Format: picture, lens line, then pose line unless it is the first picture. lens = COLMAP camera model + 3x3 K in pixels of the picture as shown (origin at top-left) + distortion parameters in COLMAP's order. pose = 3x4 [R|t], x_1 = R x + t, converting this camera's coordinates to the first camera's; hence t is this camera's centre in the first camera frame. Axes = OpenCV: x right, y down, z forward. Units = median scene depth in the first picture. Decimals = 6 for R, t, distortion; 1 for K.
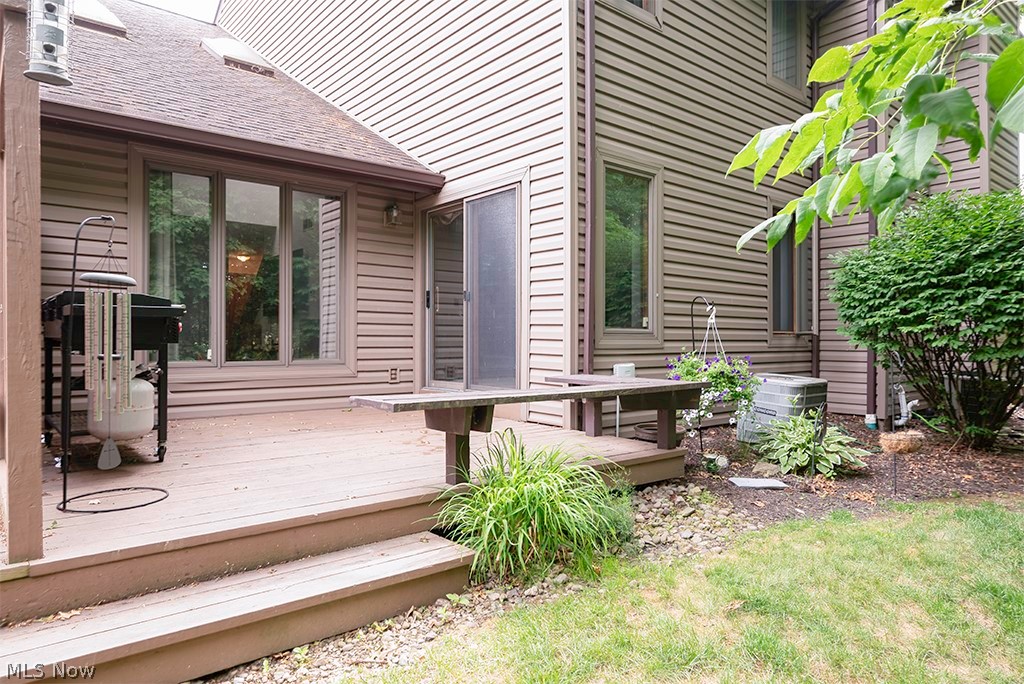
lens RADIAL K [[625.8, 0, 509.3], [0, 625.8, 339.3], [0, 0, 1]] dist [0.001766, 0.000397]
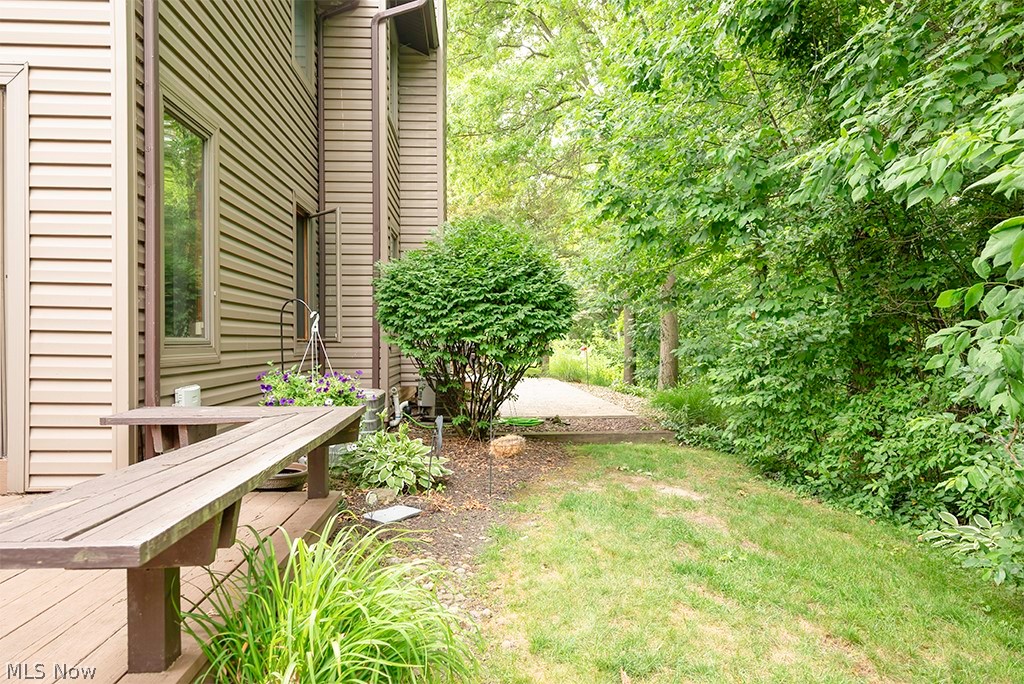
lens RADIAL K [[625.8, 0, 510.4], [0, 625.8, 344.0], [0, 0, 1]] dist [0.001766, 0.000397]
pose [[0.595029, -0.005720, 0.803684, -0.187984], [0.001132, 0.999980, 0.006279, -0.014920], [-0.803704, -0.002826, 0.595023, 0.292166]]
